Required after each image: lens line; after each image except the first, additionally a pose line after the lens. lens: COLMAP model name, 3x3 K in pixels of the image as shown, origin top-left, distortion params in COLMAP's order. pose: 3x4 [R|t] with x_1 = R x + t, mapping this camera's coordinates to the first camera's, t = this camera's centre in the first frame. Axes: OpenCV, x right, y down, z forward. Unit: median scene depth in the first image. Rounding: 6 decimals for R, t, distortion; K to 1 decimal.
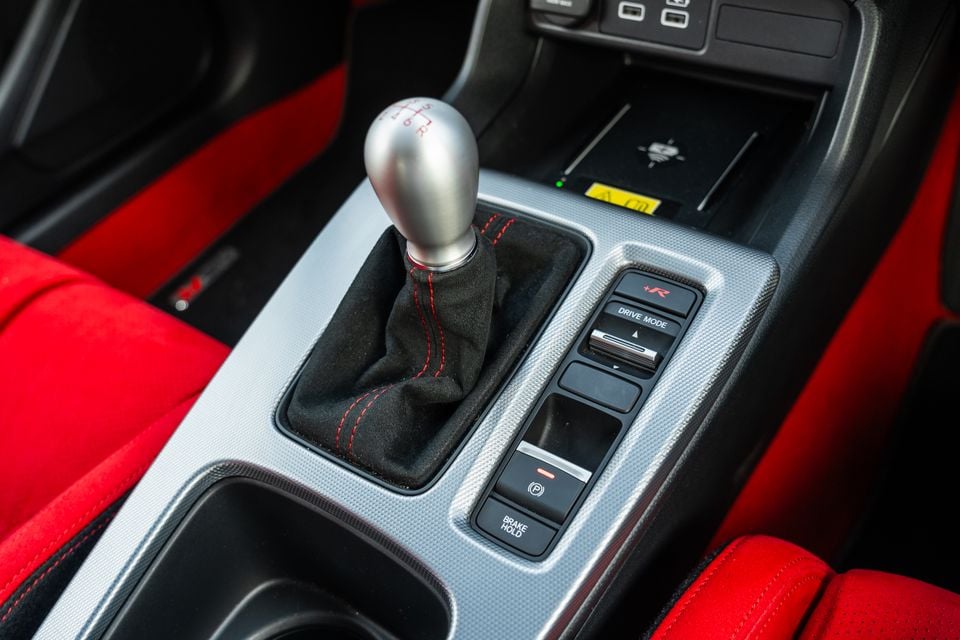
lens RADIAL K [[882.5, 0, 480.0], [0, 882.5, 320.0], [0, 0, 1]] dist [-0.000329, 0.000908]
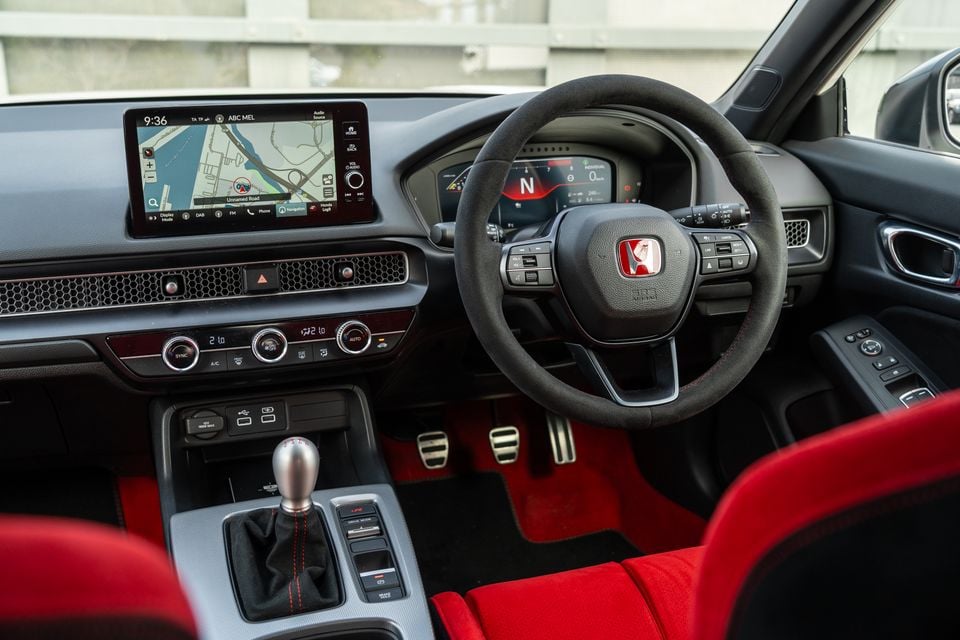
lens RADIAL K [[1304.4, 0, 480.0], [0, 1304.4, 320.0], [0, 0, 1]] dist [0.016911, 0.034291]
pose [[0.564374, -0.089616, 0.820640, -2.376656], [0.491294, 0.835339, -0.246654, 0.551771], [-0.663409, 0.542381, 0.515472, -1.228411]]
